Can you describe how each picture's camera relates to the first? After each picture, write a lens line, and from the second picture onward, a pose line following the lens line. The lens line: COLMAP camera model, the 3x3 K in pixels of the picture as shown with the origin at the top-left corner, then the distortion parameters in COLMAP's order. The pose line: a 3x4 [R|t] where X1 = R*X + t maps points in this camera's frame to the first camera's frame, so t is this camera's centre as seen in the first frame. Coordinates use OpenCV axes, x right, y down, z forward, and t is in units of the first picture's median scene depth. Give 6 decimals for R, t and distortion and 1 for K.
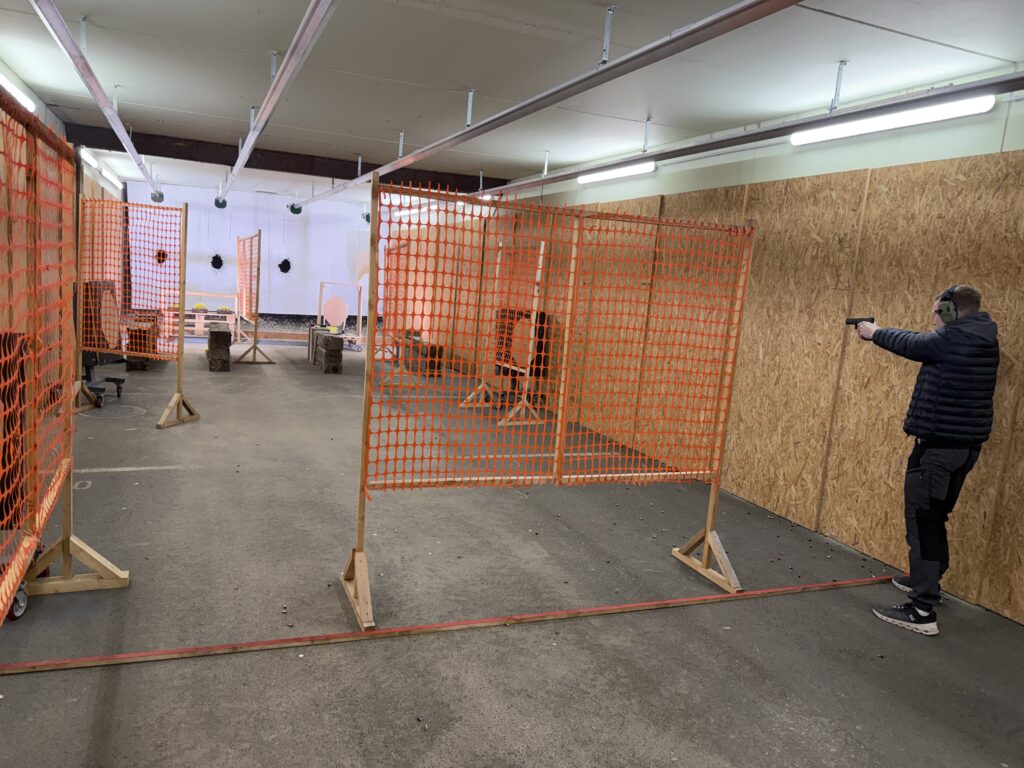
lens RADIAL K [[720.8, 0, 510.7], [0, 720.8, 384.6], [0, 0, 1]] dist [0.000557, -0.009530]
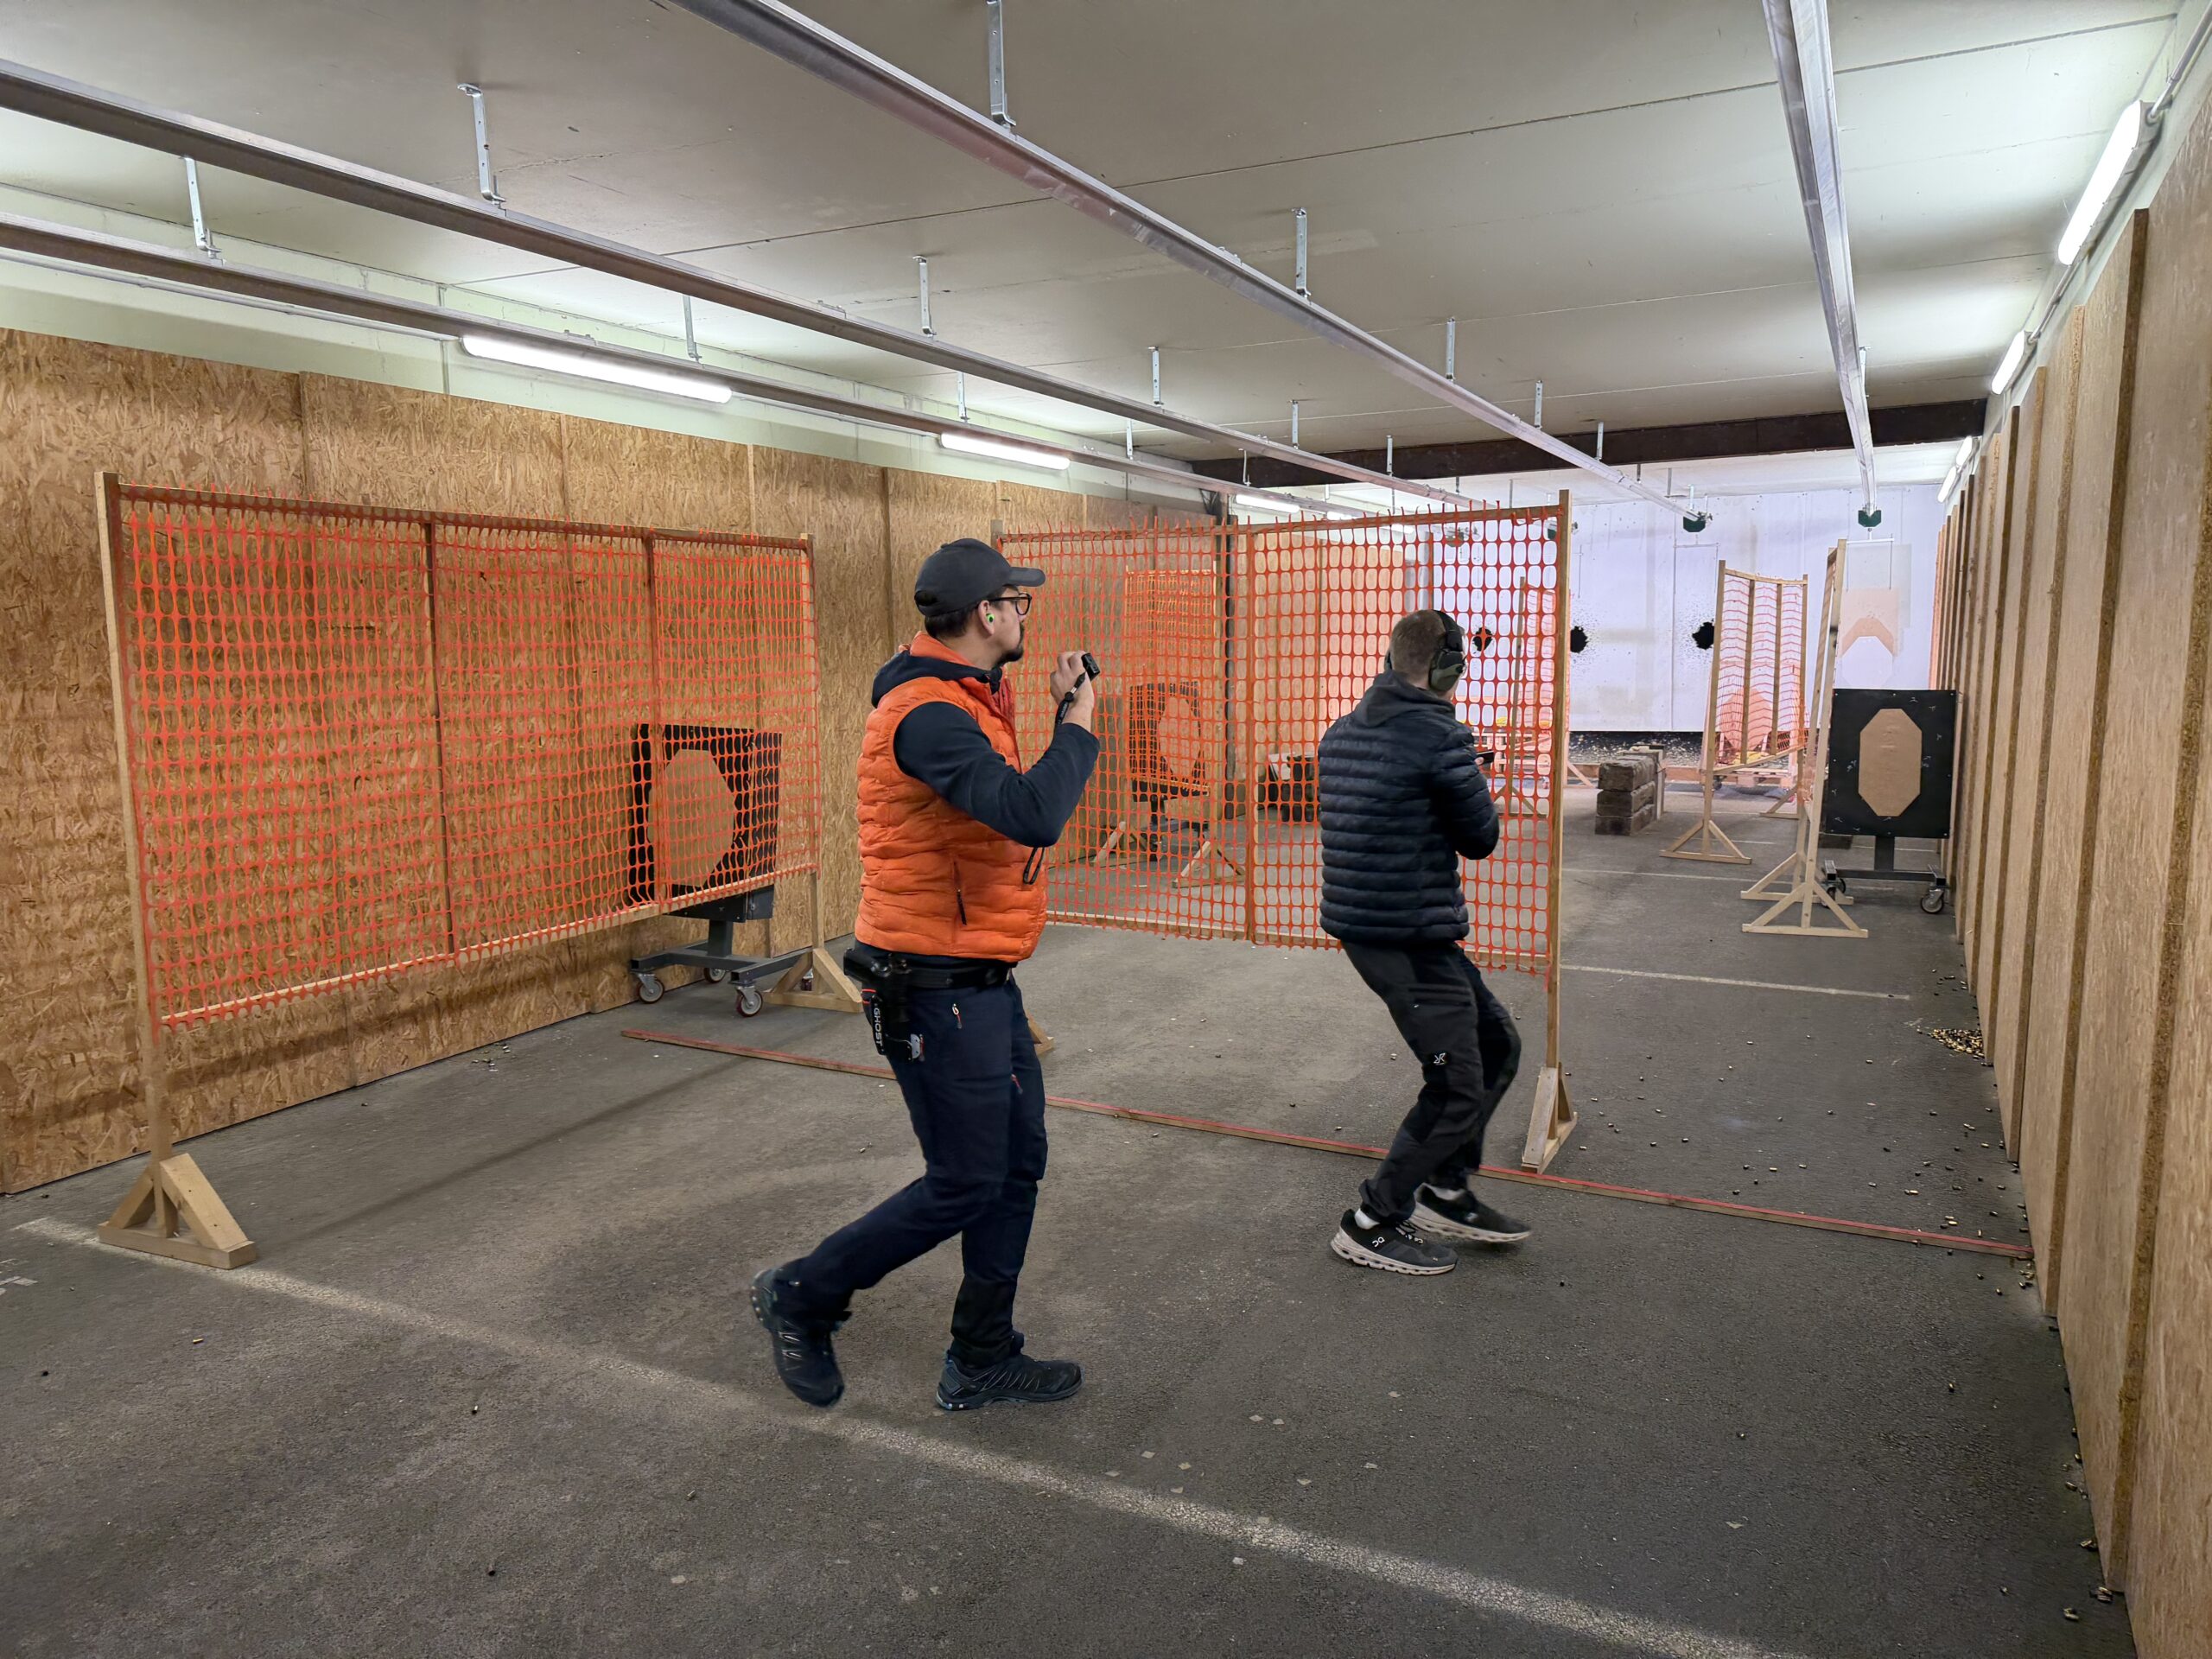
lens RADIAL K [[1557.1, 0, 1104.5], [0, 1557.1, 828.5], [0, 0, 1]] dist [0.000557, -0.009530]
pose [[0.643590, 0.013448, -0.765252, 0.986351], [-0.051178, 0.998364, -0.025497, 0.070734], [0.763657, 0.055574, 0.643226, -0.025790]]
